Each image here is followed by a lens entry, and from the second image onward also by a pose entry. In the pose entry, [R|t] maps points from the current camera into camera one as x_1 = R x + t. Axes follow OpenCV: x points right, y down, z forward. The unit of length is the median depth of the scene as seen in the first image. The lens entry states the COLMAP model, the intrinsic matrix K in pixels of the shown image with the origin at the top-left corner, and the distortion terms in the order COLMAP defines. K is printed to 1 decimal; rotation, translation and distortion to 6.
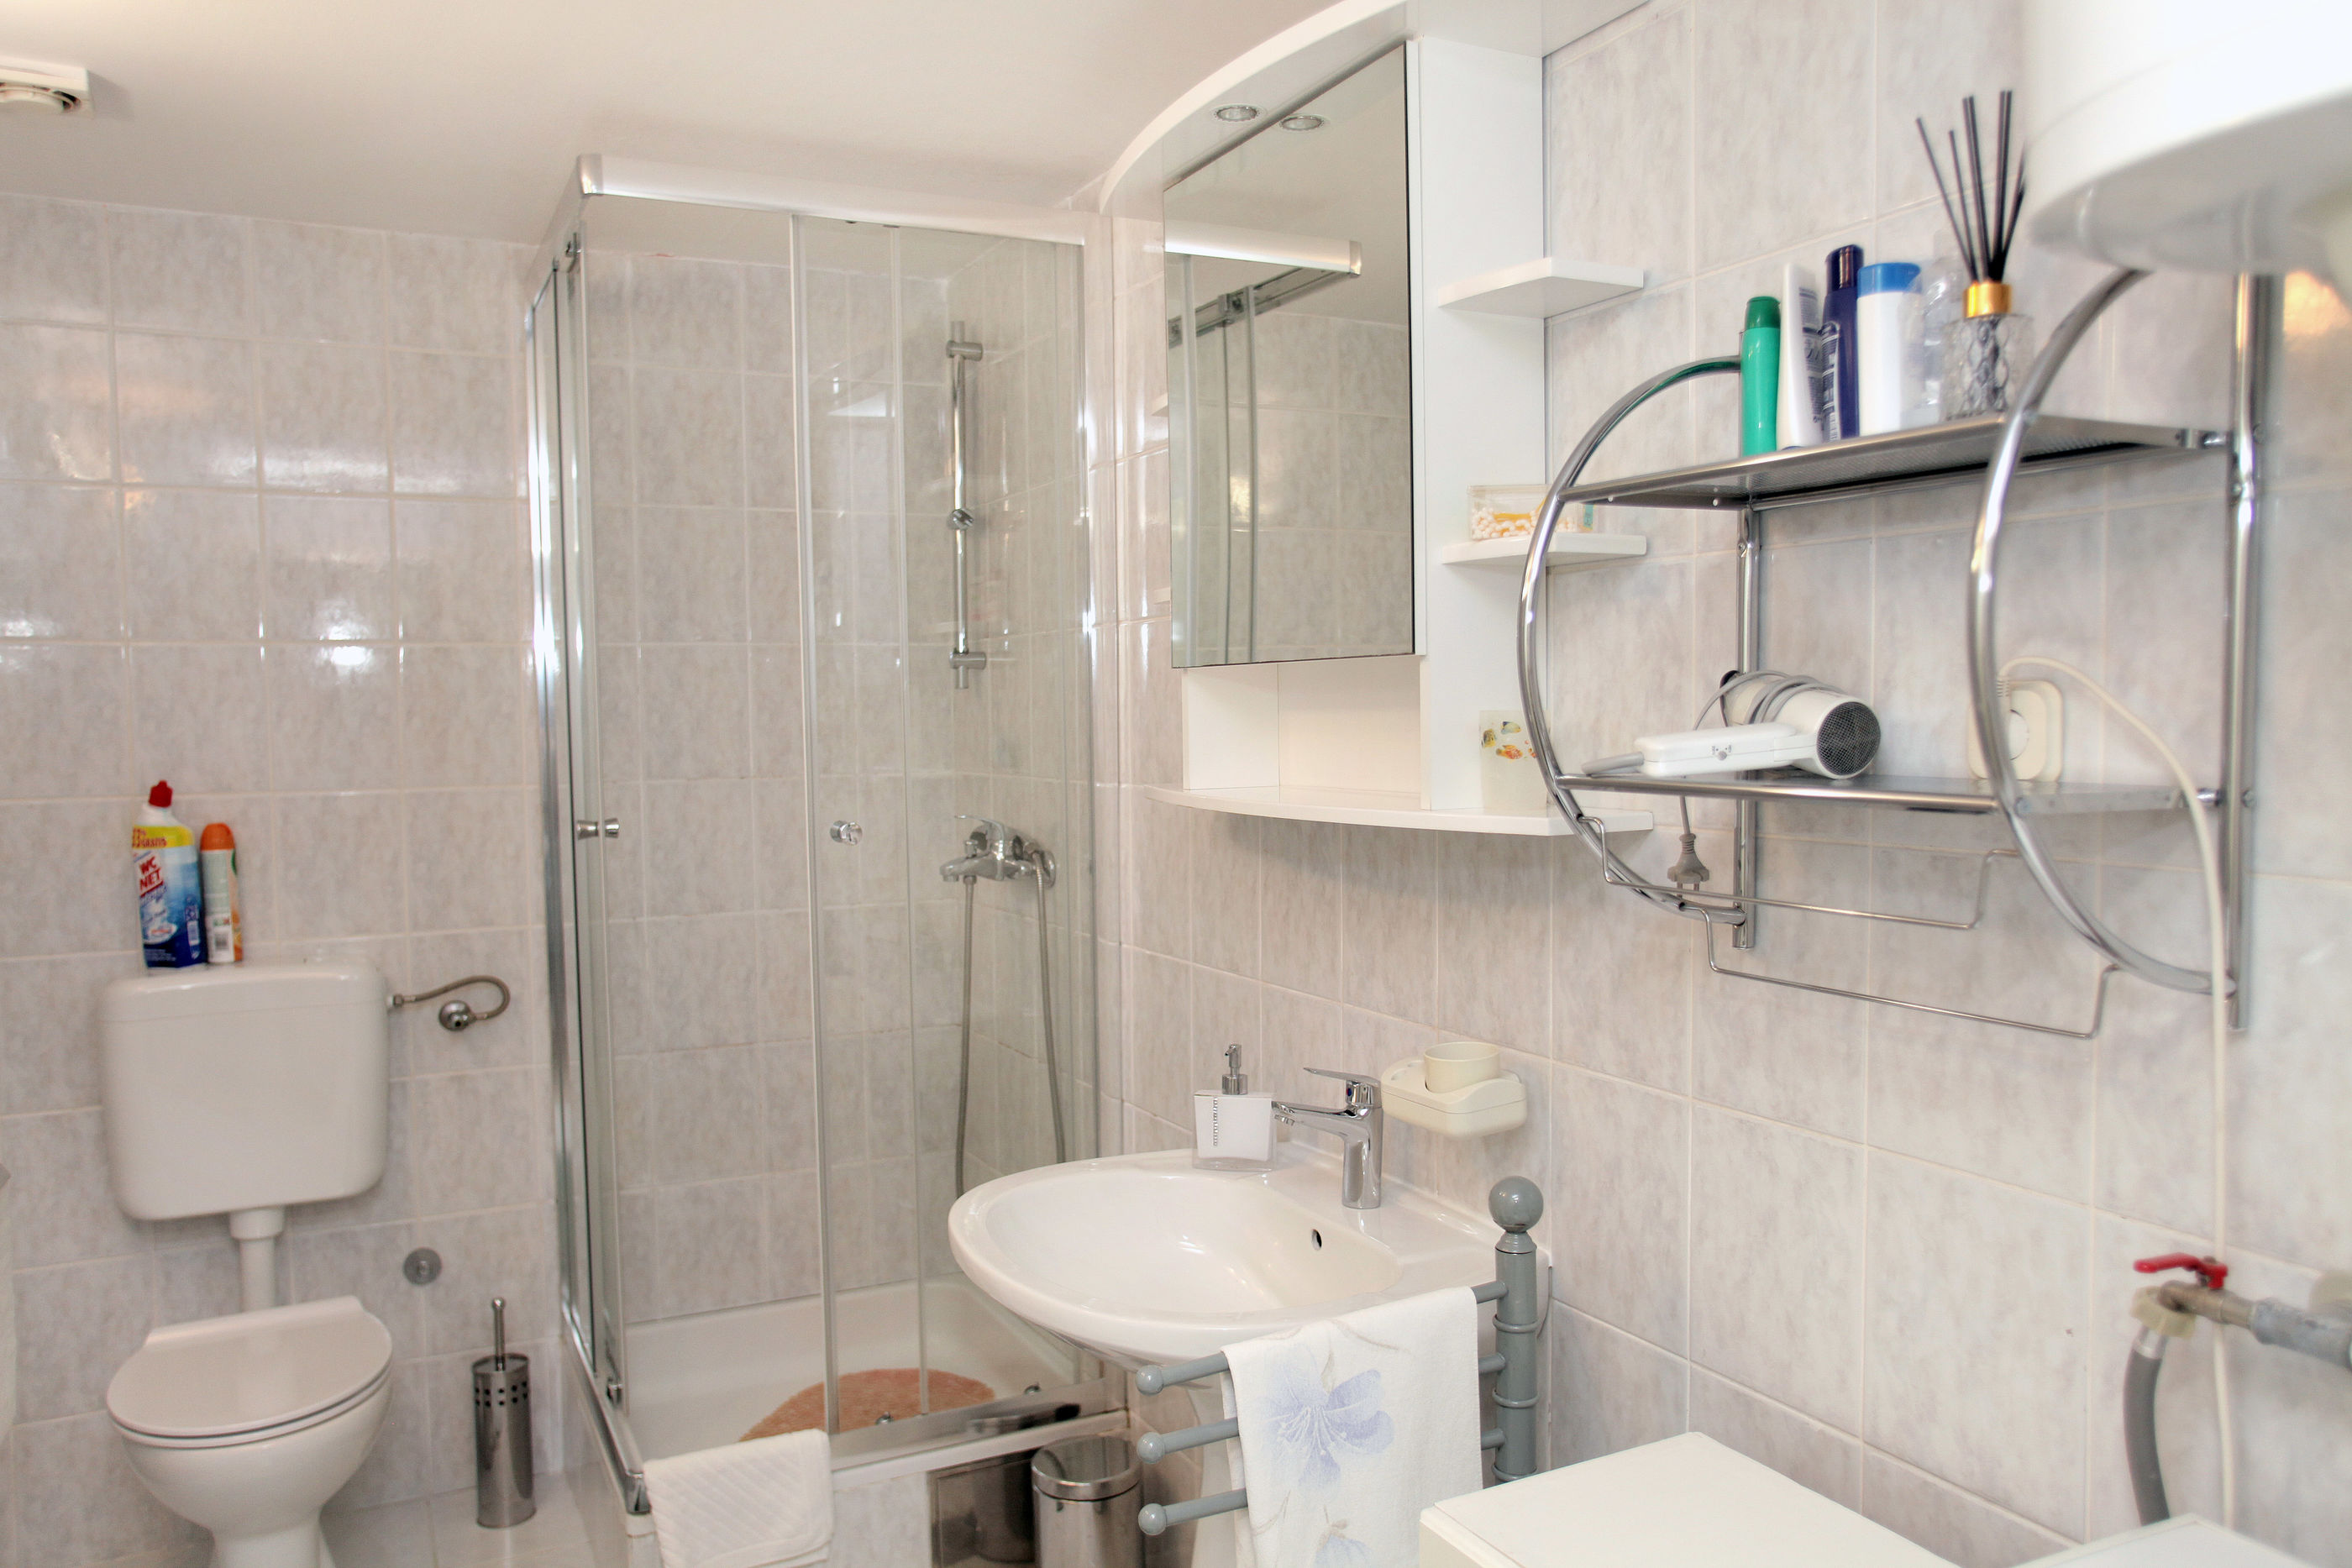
lens RADIAL K [[1696.3, 0, 1179.4], [0, 1696.3, 800.3], [0, 0, 1]] dist [-0.054786, 0.073584]
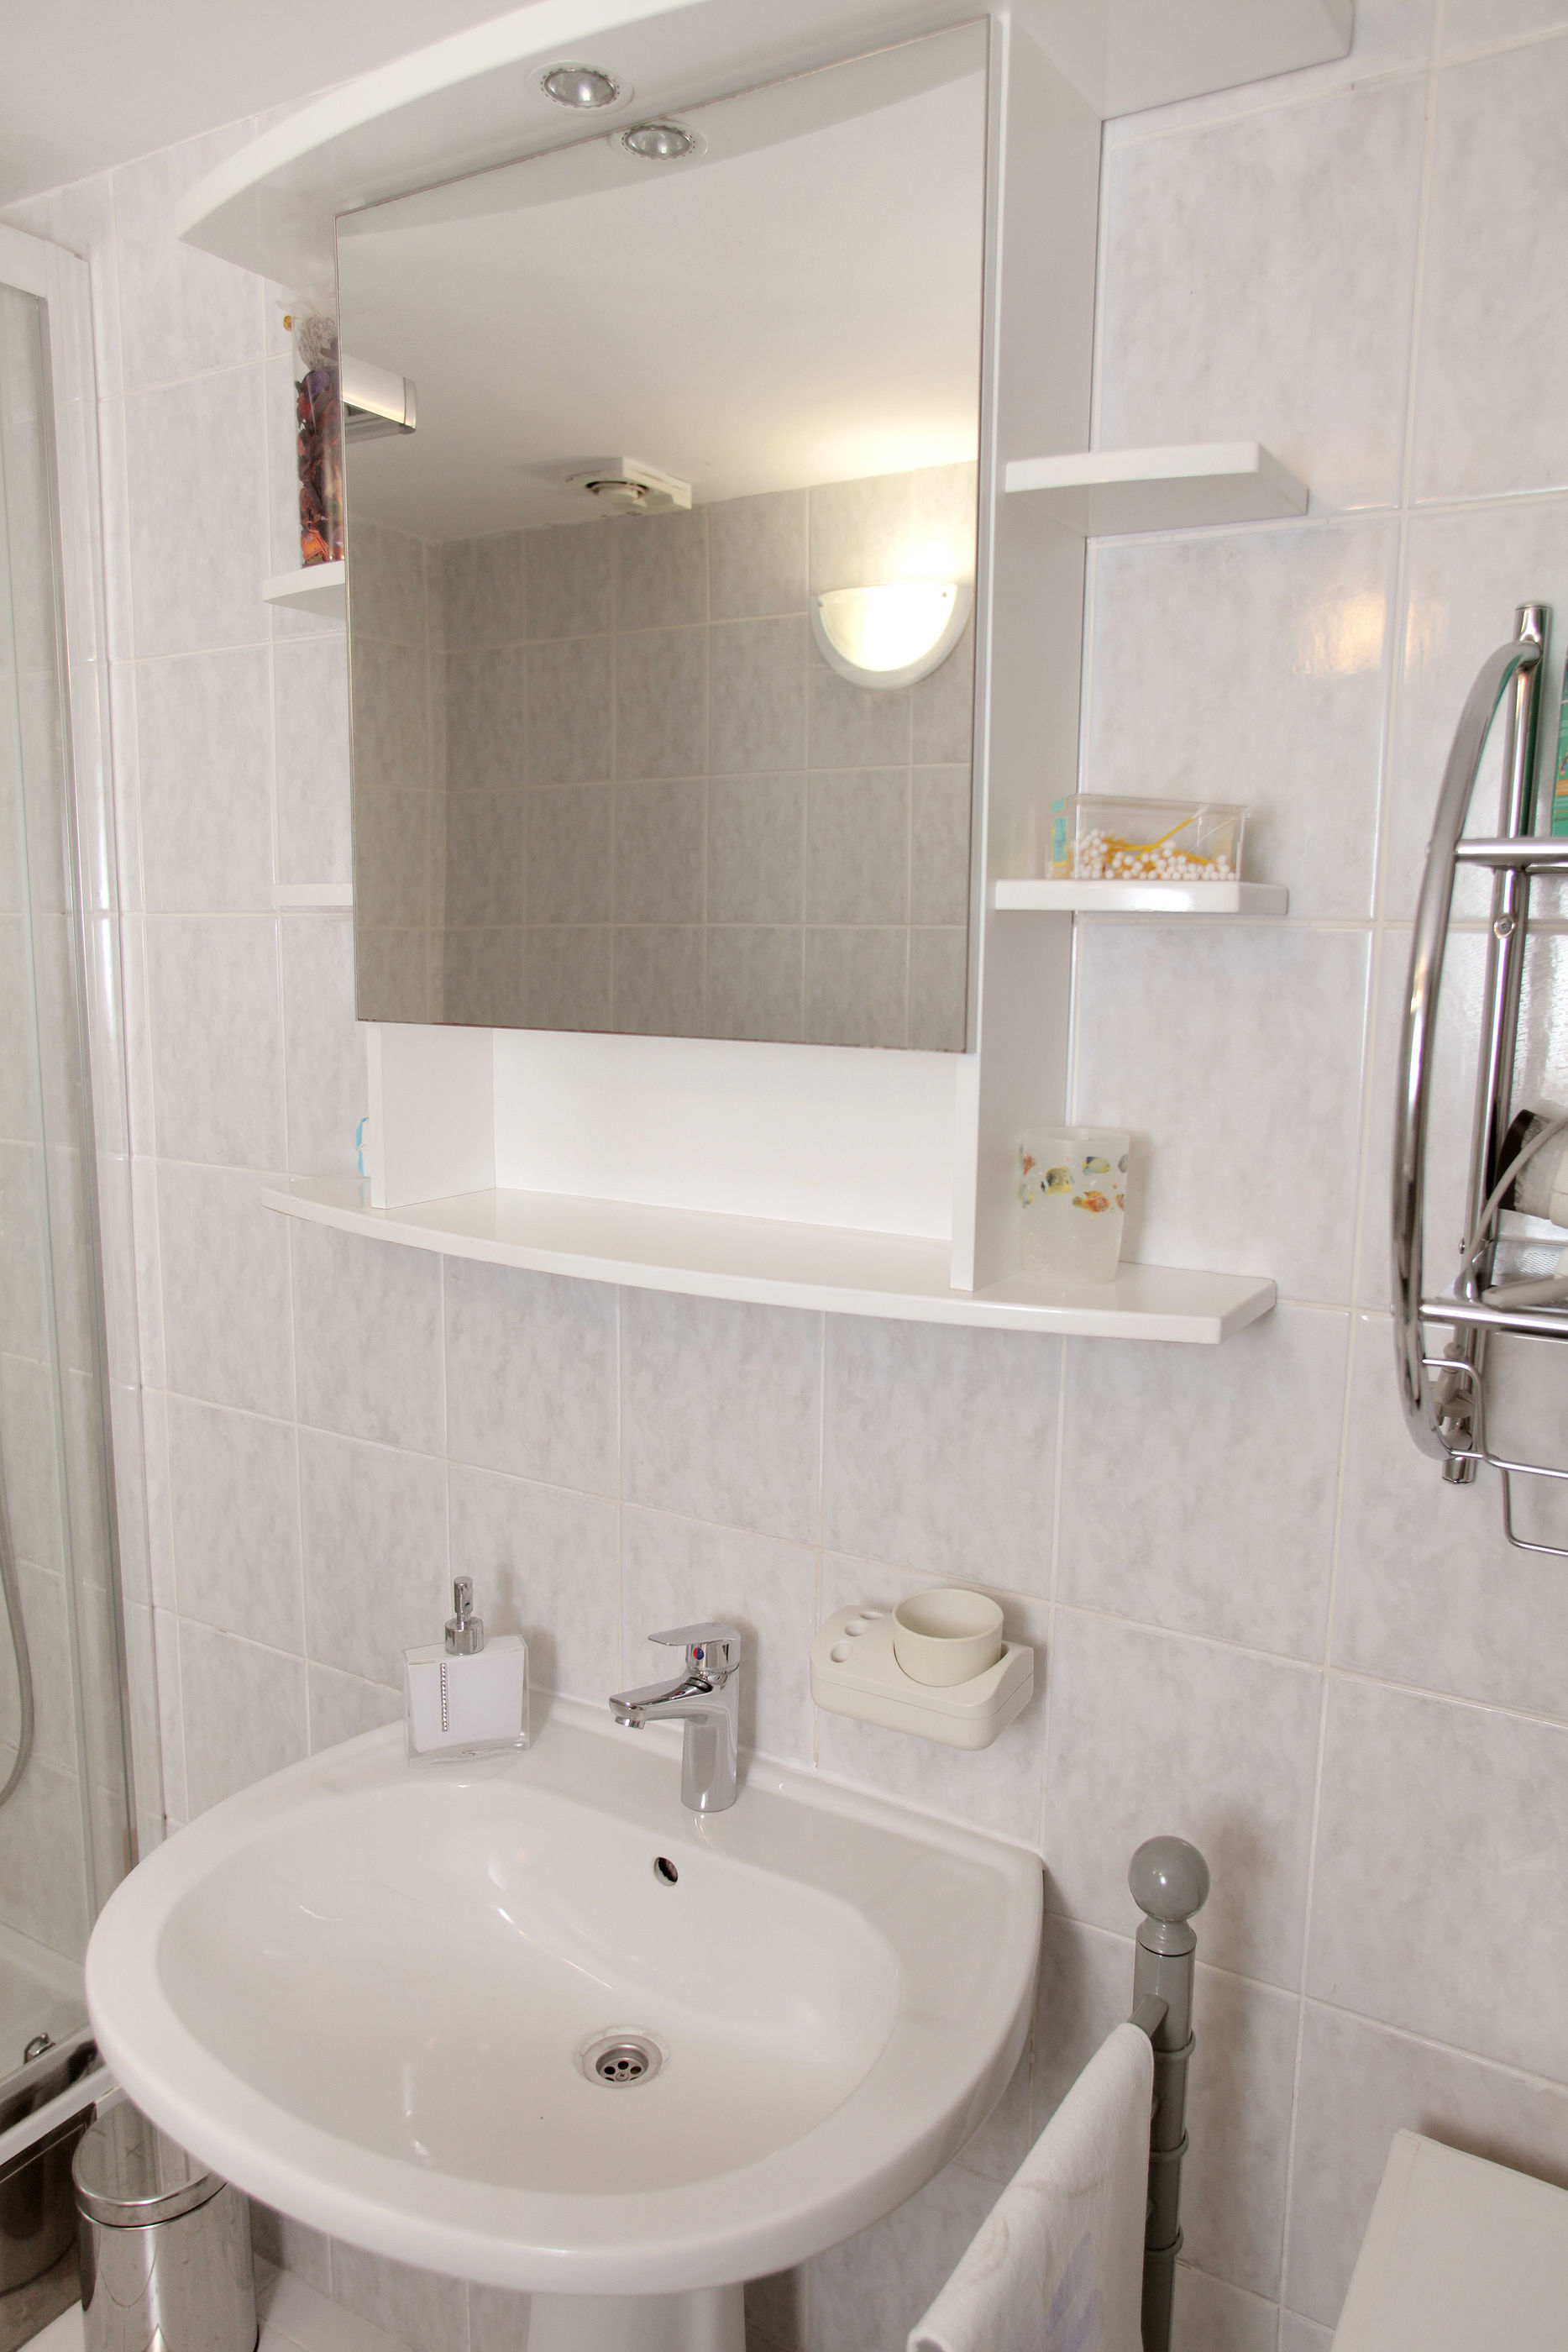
lens RADIAL K [[1606.5, 0, 781.4], [0, 1606.5, 1182.4], [0, 0, 1]] dist [-0.055184, 0.054334]
pose [[0.849157, -0.057916, 0.524955, -0.182092], [0.004723, 0.994762, 0.102108, -0.076610], [-0.528119, -0.084227, 0.844983, 0.402223]]
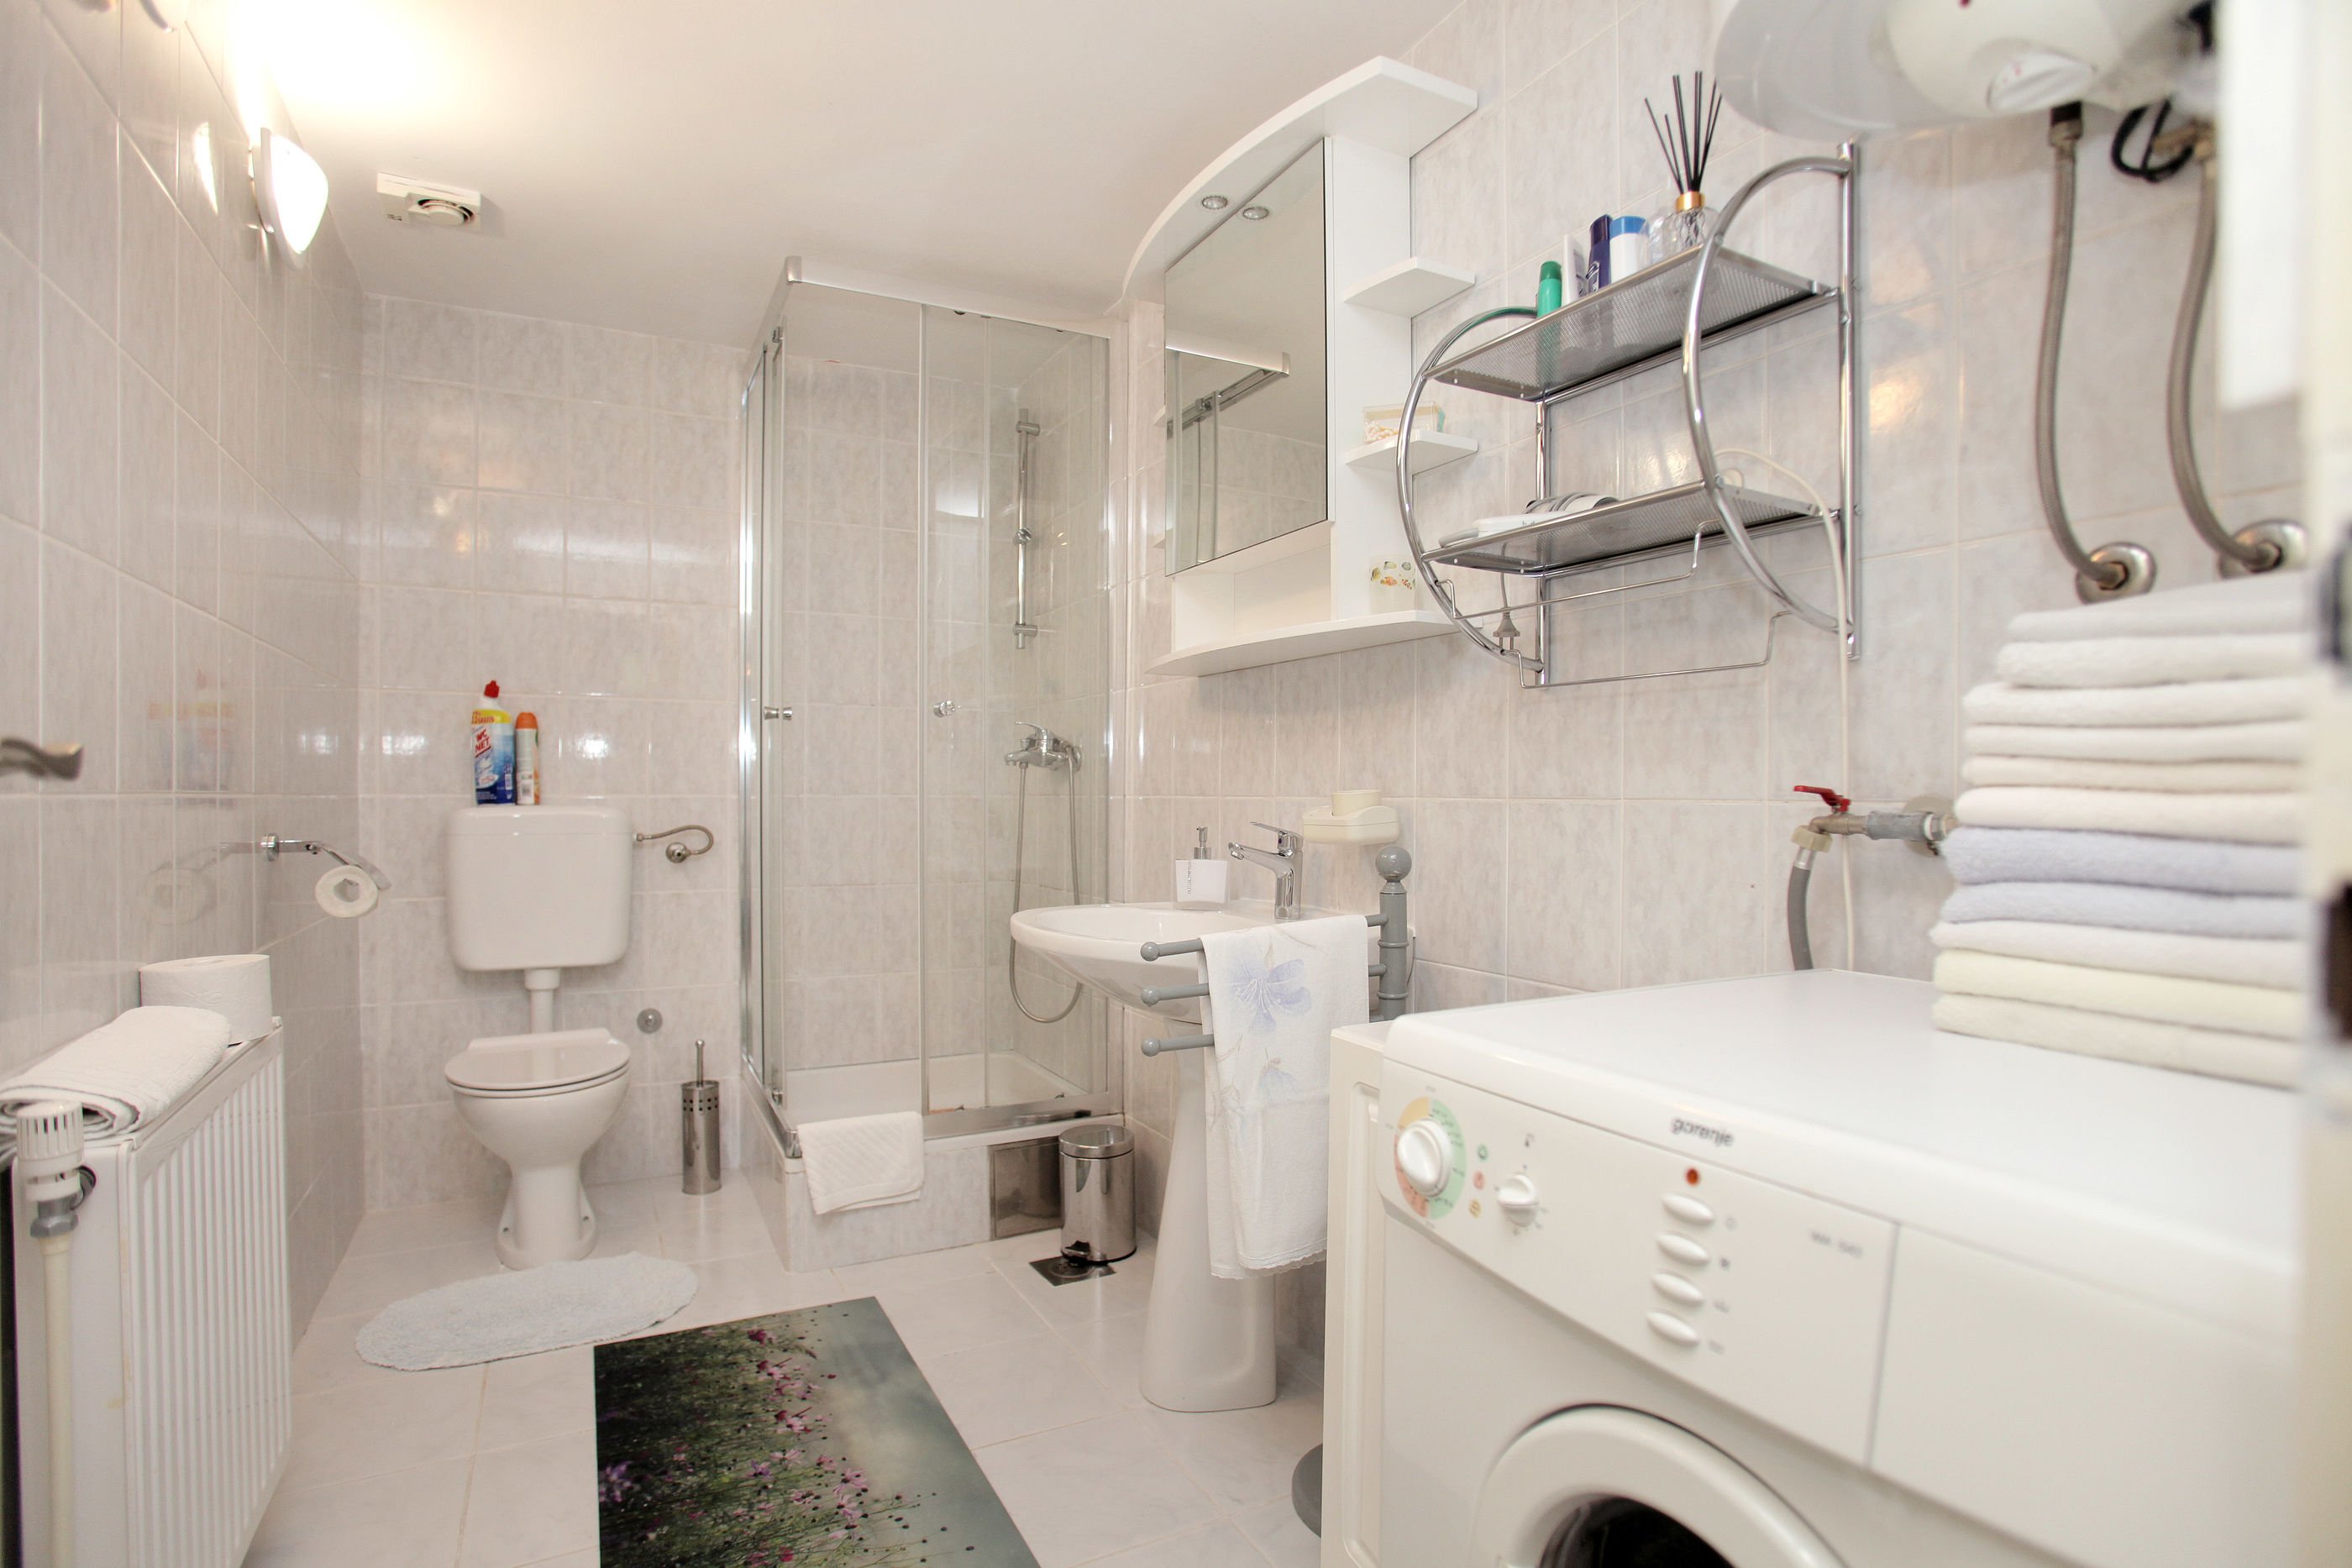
lens RADIAL K [[1143.7, 0, 1176.6], [0, 1143.7, 798.2], [0, 0, 1]] dist [-0.086618, 0.050618]
pose [[0.999693, 0.016400, 0.018595, -0.009822], [-0.015481, 0.998703, -0.048503, 0.166322], [-0.019366, 0.048200, 0.998650, -0.010279]]
